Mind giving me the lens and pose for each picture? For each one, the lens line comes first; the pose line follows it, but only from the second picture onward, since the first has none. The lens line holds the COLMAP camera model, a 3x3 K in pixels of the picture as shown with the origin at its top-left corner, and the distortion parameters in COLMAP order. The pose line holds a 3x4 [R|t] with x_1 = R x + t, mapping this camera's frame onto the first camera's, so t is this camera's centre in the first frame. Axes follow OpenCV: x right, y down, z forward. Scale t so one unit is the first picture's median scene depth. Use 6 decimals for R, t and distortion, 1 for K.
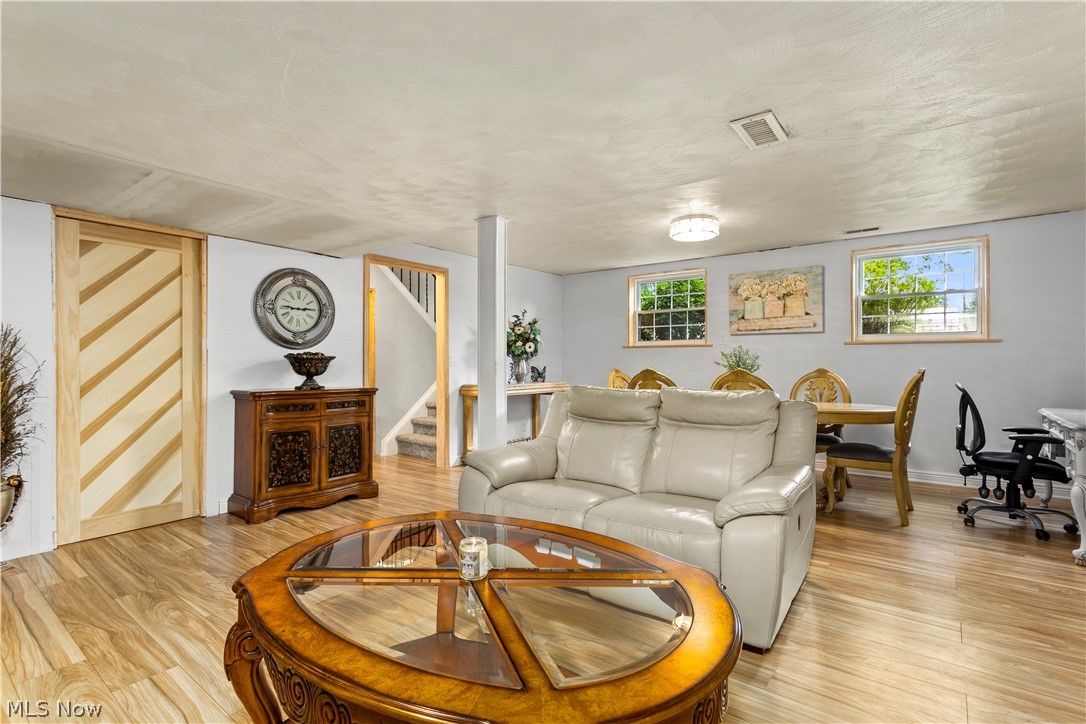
lens RADIAL K [[515.7, 0, 548.7], [0, 515.7, 359.9], [0, 0, 1]] dist [-0.003131, 0.005770]
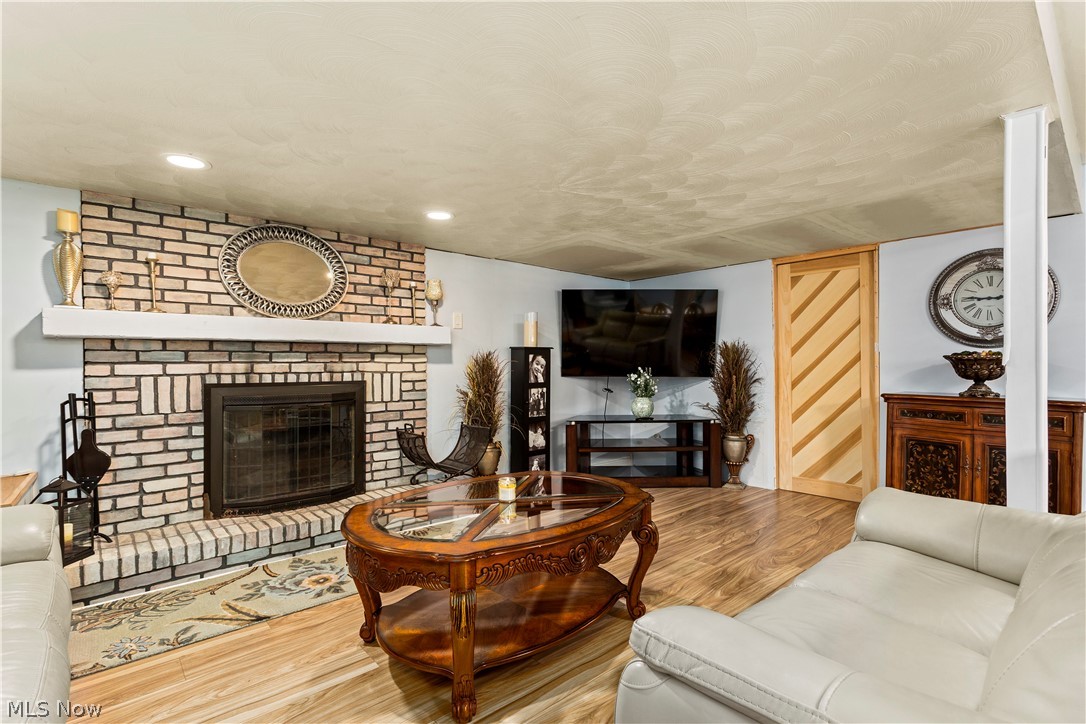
lens RADIAL K [[516.6, 0, 545.0], [0, 516.6, 369.1], [0, 0, 1]] dist [0.000775, 0.000677]
pose [[-0.192791, 0.008646, -0.981202, 0.514814], [0.010174, 0.999925, 0.006812, 0.001016], [0.981187, -0.008669, -0.192865, 0.523360]]
